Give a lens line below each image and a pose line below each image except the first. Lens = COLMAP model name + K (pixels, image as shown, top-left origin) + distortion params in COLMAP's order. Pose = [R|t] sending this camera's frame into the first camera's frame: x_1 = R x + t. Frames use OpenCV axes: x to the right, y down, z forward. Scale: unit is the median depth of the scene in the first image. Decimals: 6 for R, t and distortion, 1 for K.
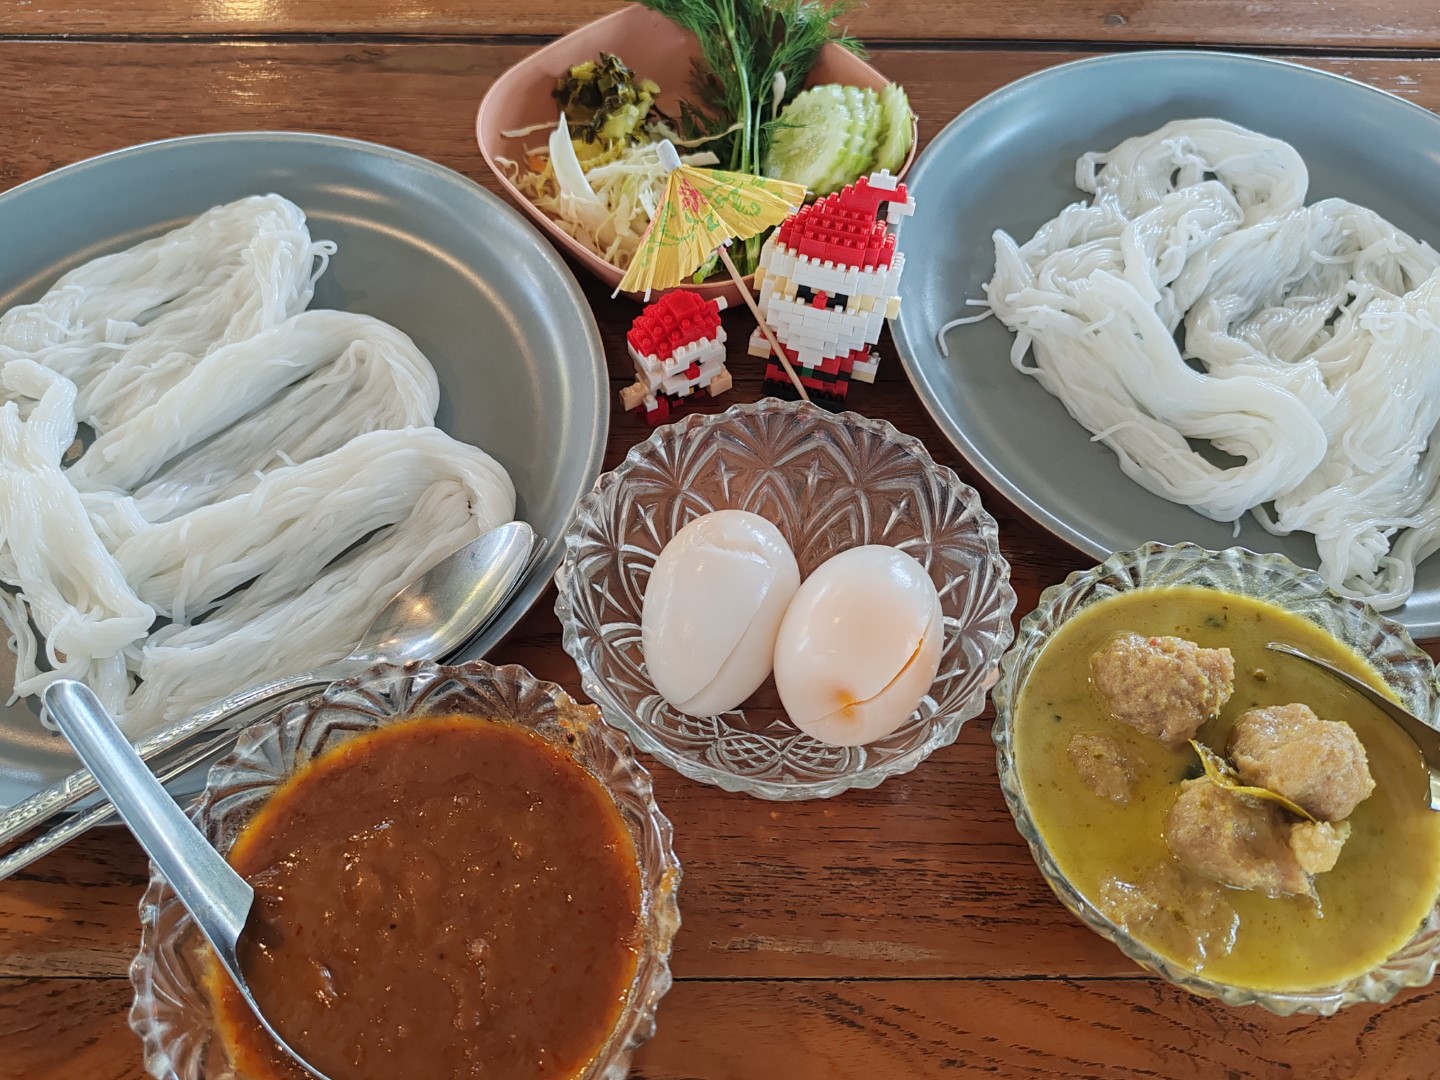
lens RADIAL K [[1140.5, 0, 722.1], [0, 1140.5, 544.9], [0, 0, 1]] dist [0.001683, -0.003994]
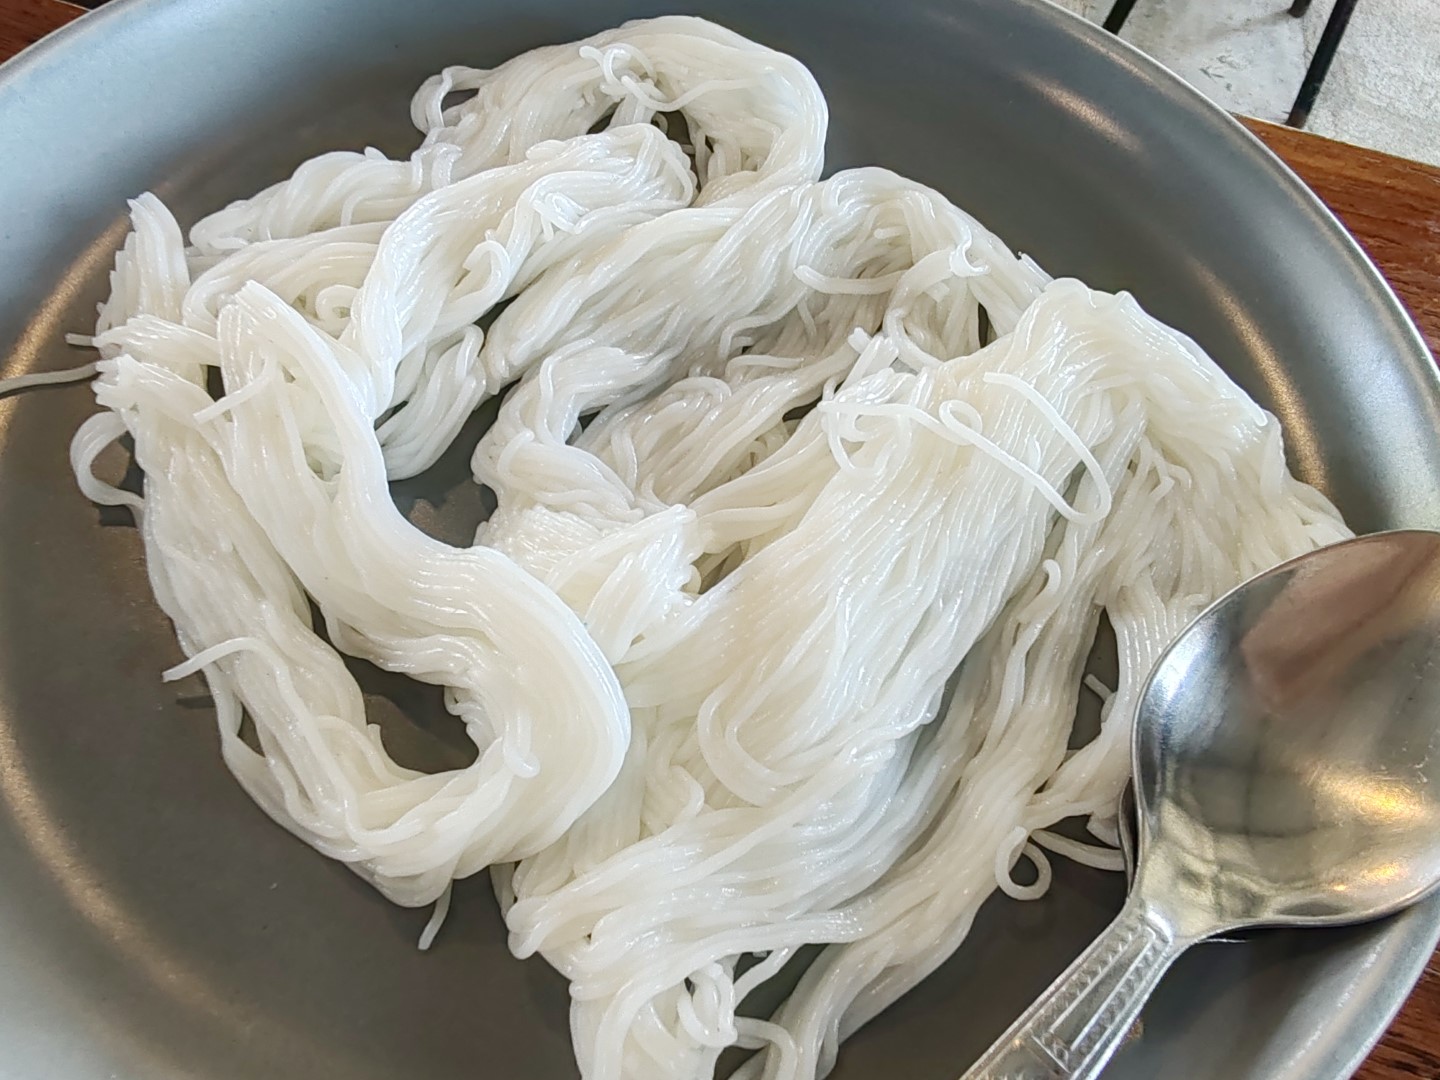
lens RADIAL K [[1085.8, 0, 718.0], [0, 1085.8, 534.8], [0, 0, 1]] dist [-0.000643, 0.000010]
pose [[0.998662, 0.032682, 0.040069, 0.471100], [-0.032190, 0.999399, -0.012862, -0.134357], [-0.040465, 0.011555, 0.999114, 0.534081]]
